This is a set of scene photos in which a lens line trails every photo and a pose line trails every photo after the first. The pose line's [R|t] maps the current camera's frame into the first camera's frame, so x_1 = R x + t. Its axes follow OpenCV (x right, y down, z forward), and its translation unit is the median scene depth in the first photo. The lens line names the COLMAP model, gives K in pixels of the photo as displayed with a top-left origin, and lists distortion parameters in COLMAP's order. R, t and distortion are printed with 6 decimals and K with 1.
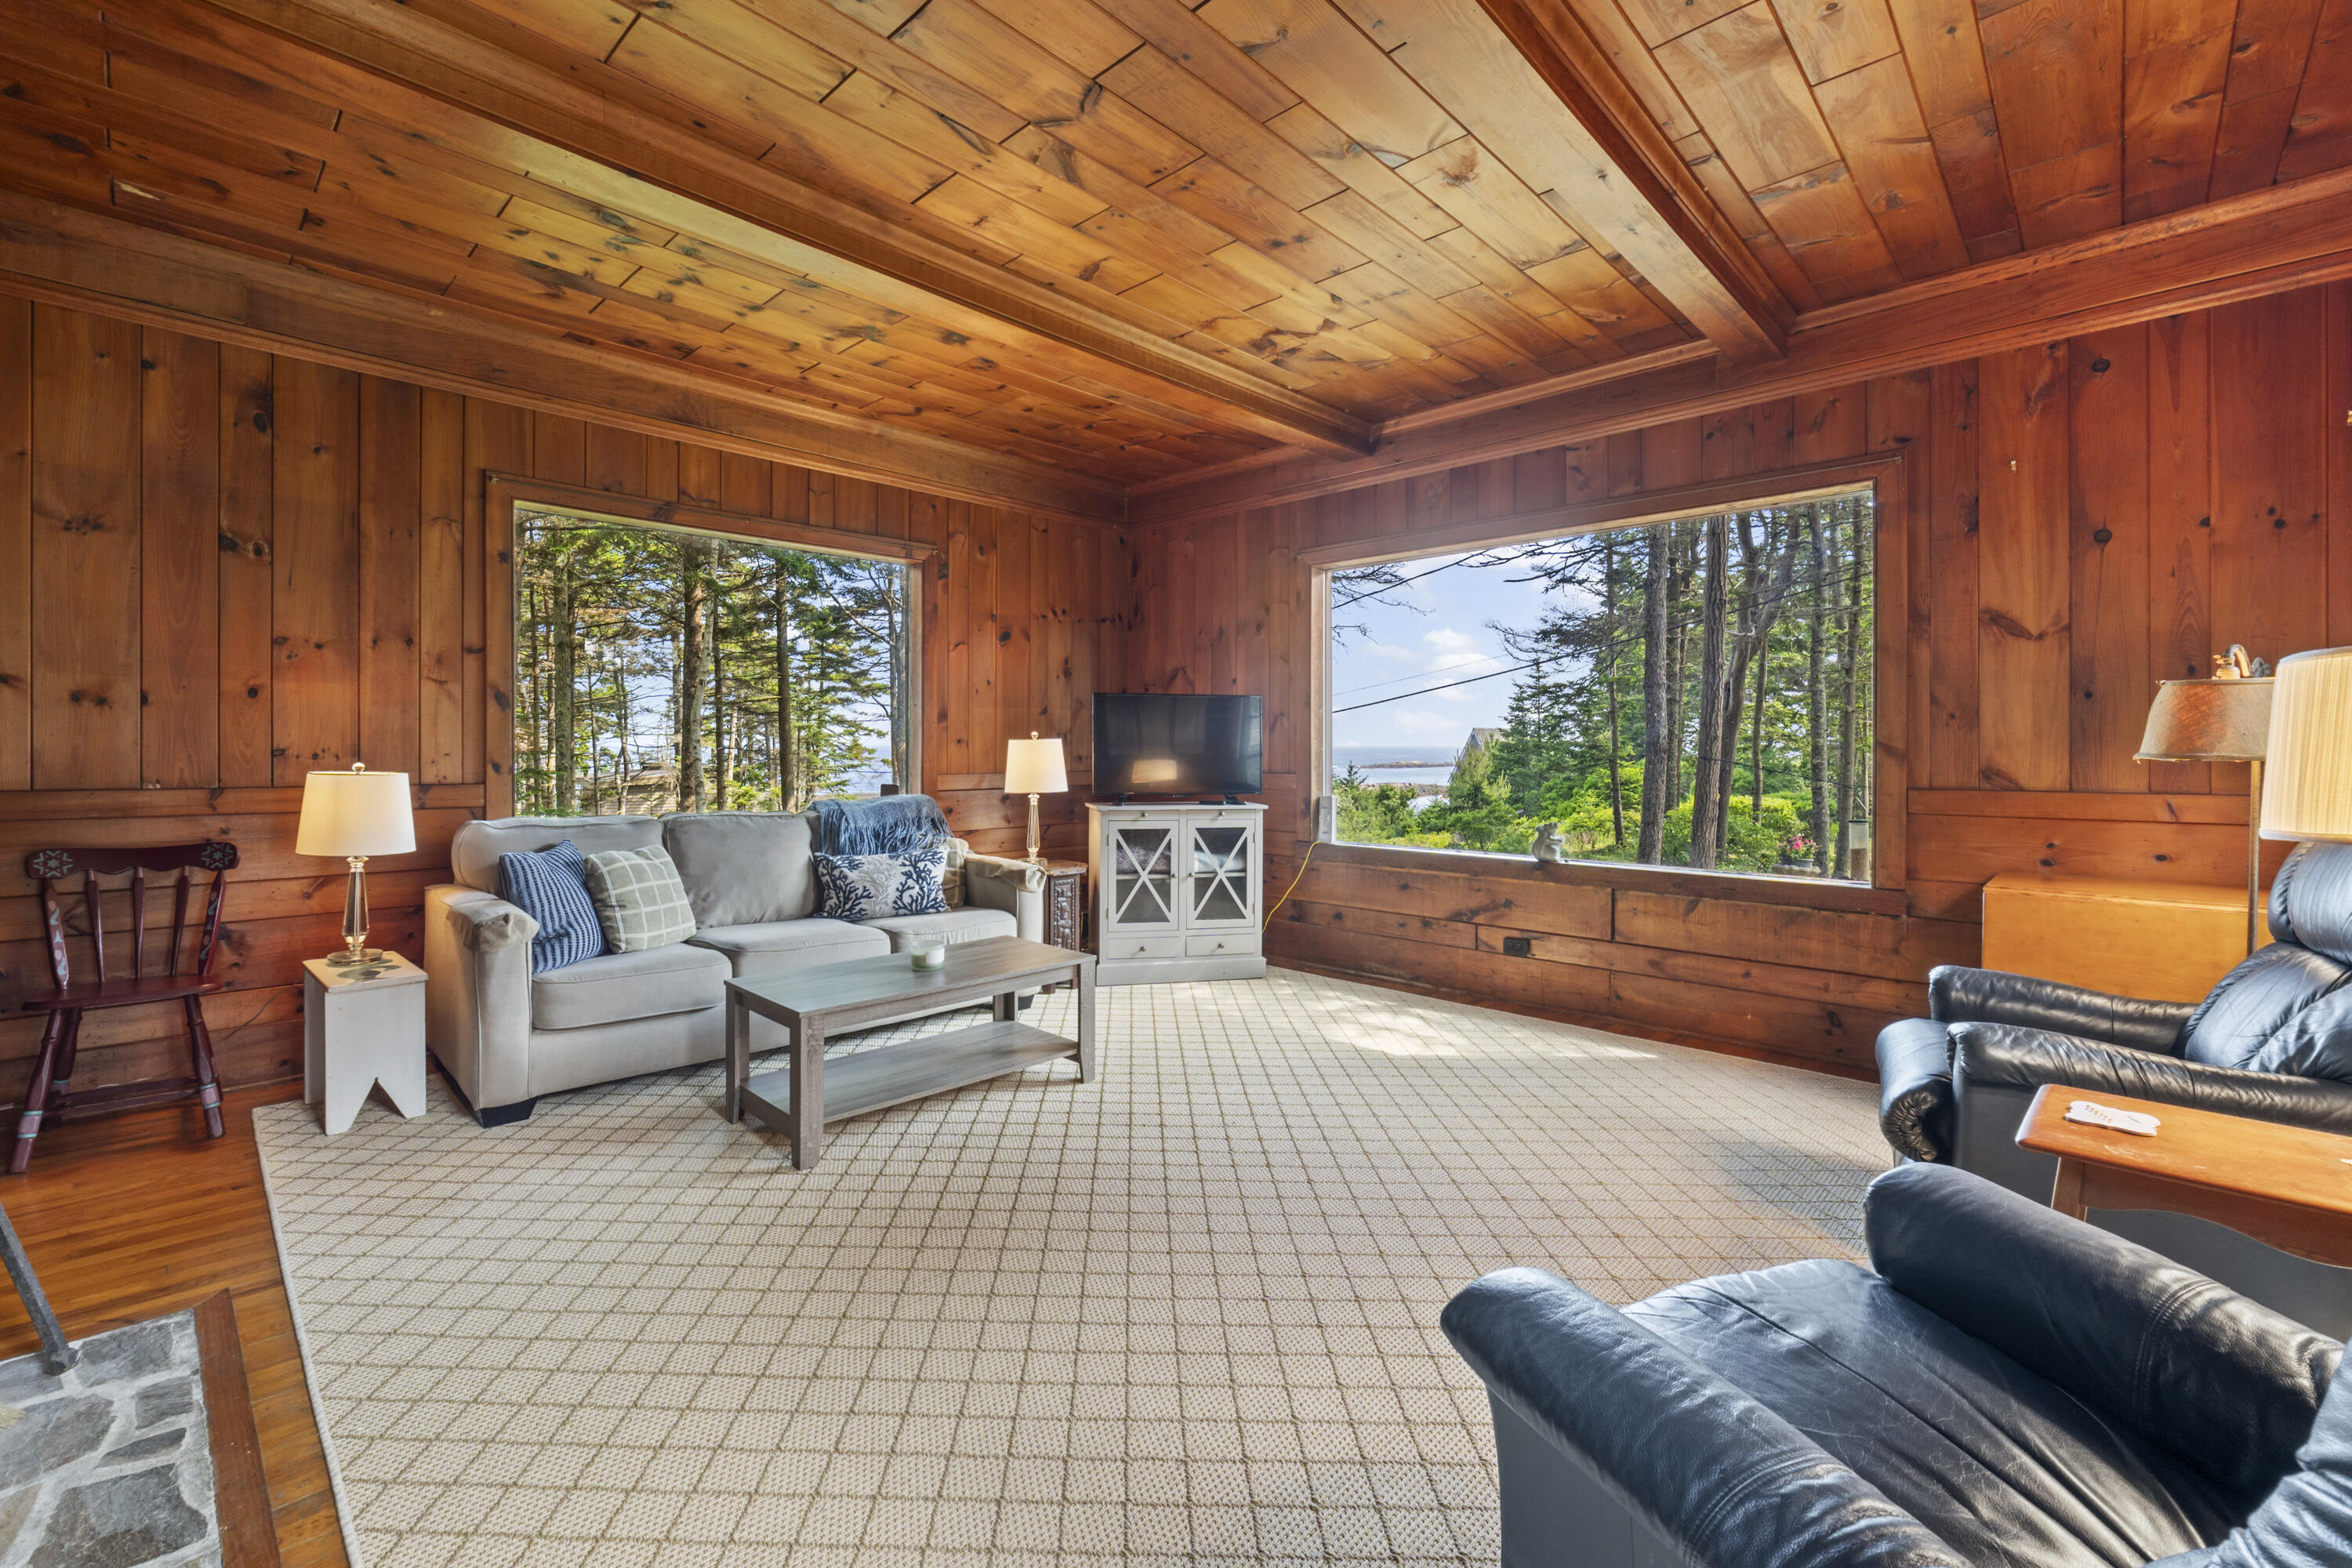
lens RADIAL K [[990.3, 0, 1166.6], [0, 990.3, 778.6], [0, 0, 1]] dist [-0.006022, -0.000551]
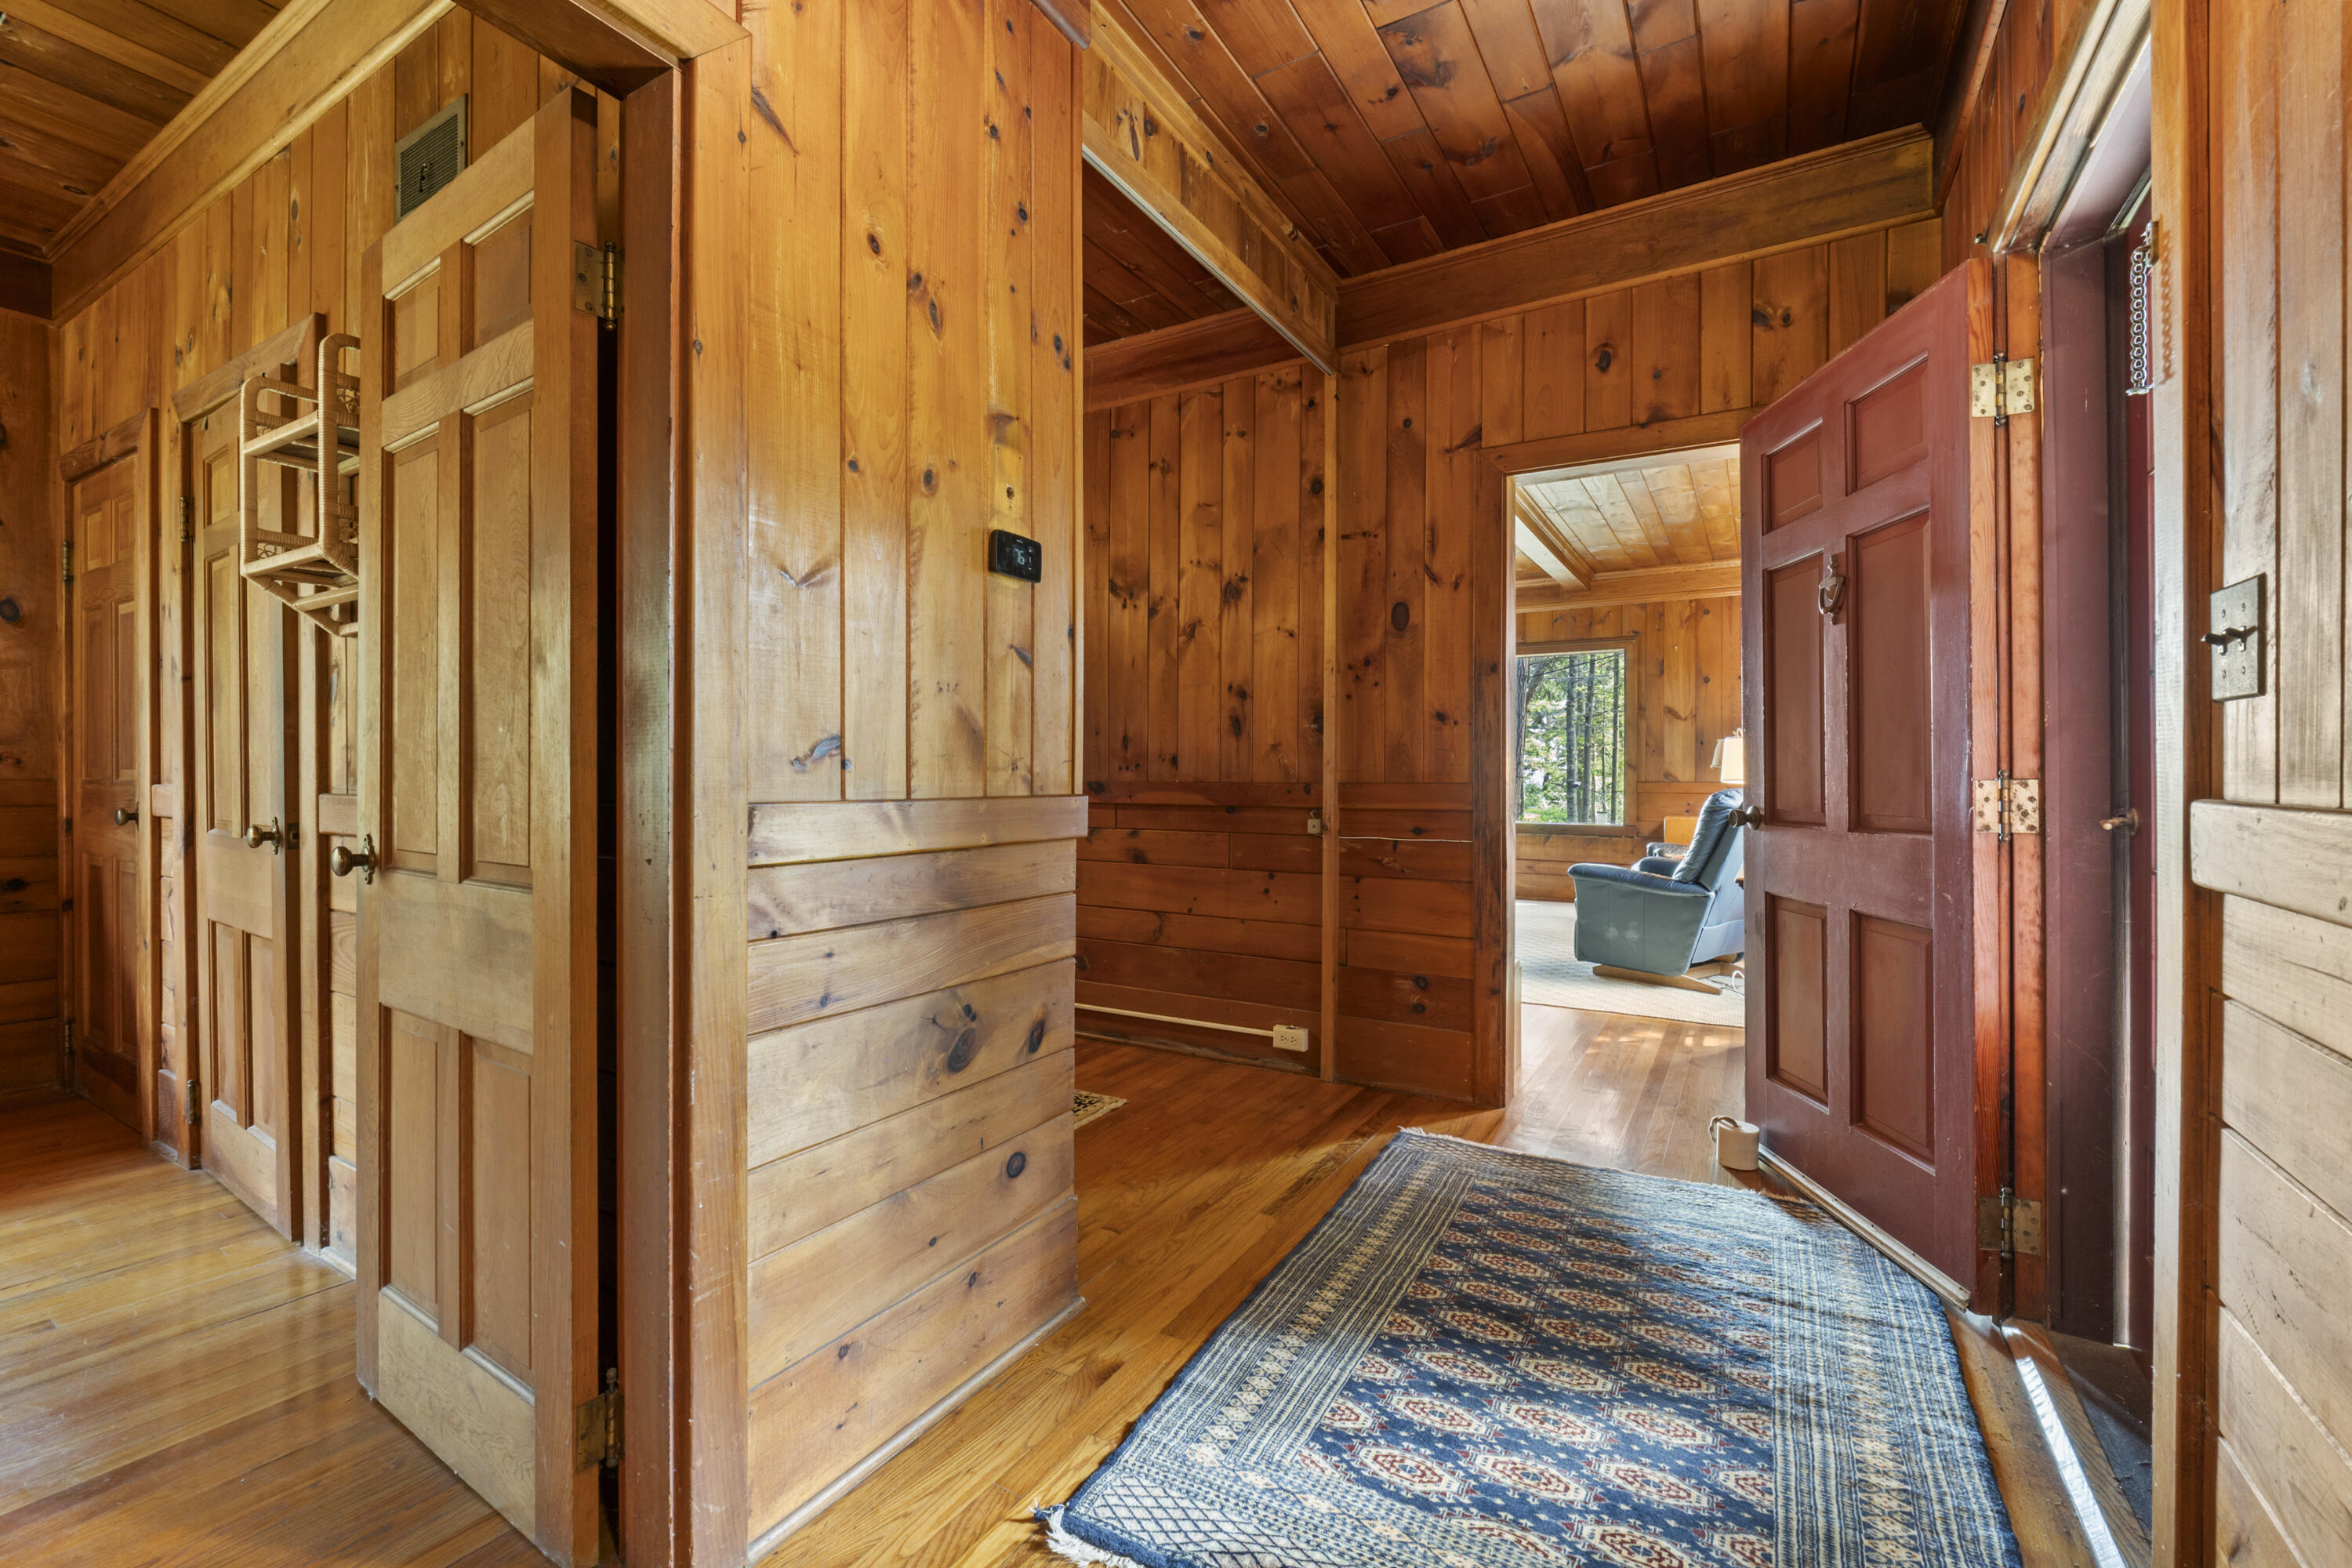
lens RADIAL K [[990.3, 0, 1166.6], [0, 990.3, 778.6], [0, 0, 1]] dist [-0.006022, -0.000551]
pose [[0.974420, 0.001722, 0.224729, -0.885712], [-0.001409, 0.999998, -0.001556, 0.007369], [-0.224731, 0.001200, 0.974420, -1.061390]]
